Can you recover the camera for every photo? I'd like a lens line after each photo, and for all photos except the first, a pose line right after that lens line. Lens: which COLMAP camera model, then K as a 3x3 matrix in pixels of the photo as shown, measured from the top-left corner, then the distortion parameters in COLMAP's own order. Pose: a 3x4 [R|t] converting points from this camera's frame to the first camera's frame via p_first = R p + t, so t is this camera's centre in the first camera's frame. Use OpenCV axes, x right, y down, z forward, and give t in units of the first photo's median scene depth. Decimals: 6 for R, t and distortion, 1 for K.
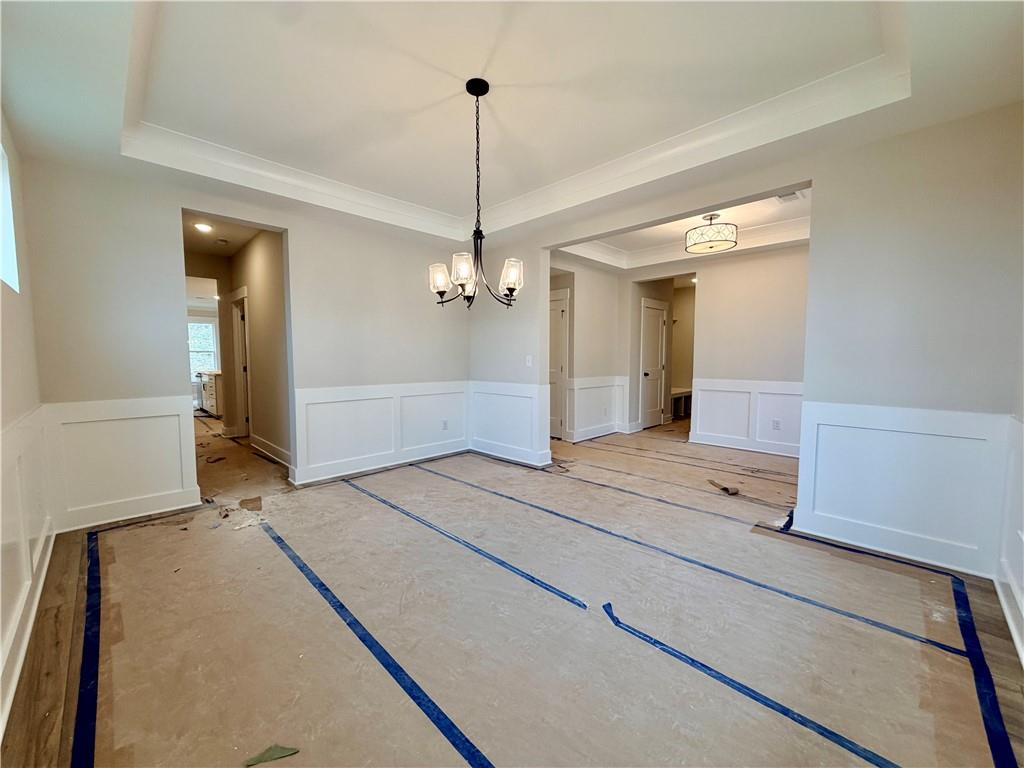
lens RADIAL K [[405.4, 0, 507.4], [0, 405.4, 385.2], [0, 0, 1]] dist [0.002167, -0.000537]
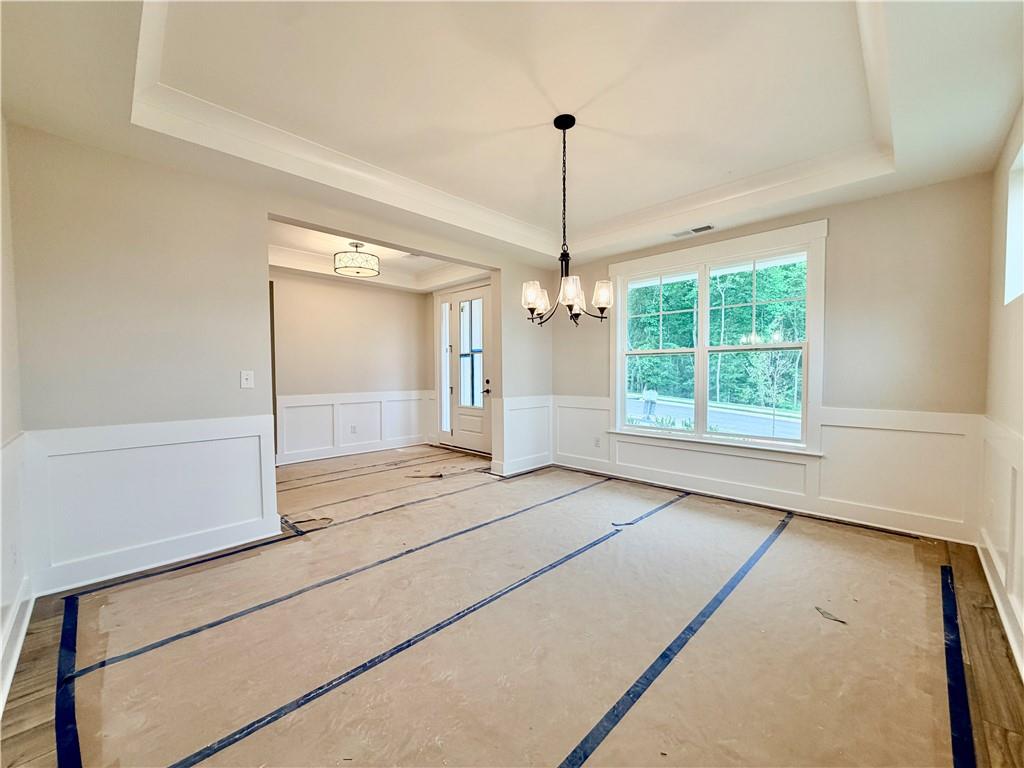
lens RADIAL K [[405.4, 0, 507.4], [0, 405.4, 385.2], [0, 0, 1]] dist [0.002167, -0.000537]
pose [[-0.001526, -0.032004, 0.999487, -0.729223], [0.075369, 0.996641, 0.032028, -0.050155], [-0.997155, 0.075379, 0.000891, 0.748287]]
